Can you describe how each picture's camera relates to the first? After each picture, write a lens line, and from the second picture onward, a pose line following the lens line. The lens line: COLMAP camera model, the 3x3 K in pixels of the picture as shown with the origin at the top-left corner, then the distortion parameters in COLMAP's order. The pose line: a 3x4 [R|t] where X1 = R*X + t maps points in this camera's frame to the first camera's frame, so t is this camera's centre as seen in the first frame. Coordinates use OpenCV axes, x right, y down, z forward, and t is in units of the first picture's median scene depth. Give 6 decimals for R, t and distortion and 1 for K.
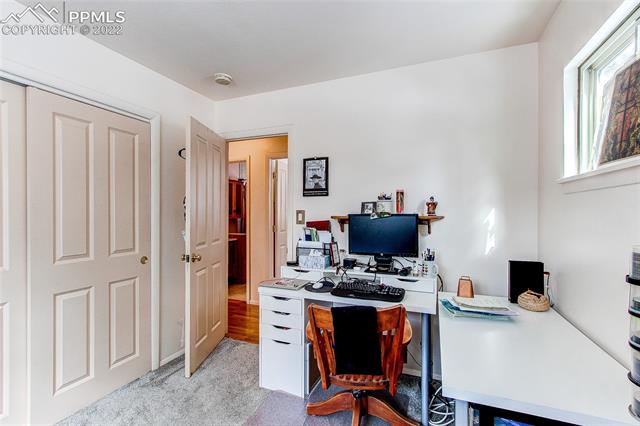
lens RADIAL K [[290.8, 0, 320.3], [0, 290.8, 214.2], [0, 0, 1]] dist [0.000076, 0.000003]
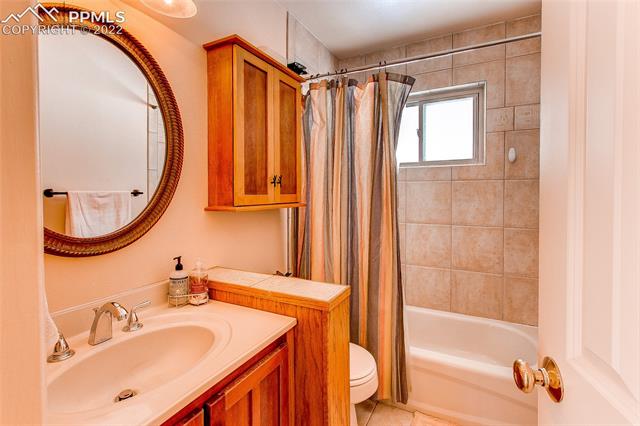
lens RADIAL K [[290.8, 0, 319.6], [0, 290.8, 210.7], [0, 0, 1]] dist [0.000076, 0.000003]
pose [[0.997453, 0.000449, -0.071323, -0.233010], [0.000516, 0.999909, 0.013501, 0.013091], [0.071323, -0.013503, 0.997362, 0.732496]]
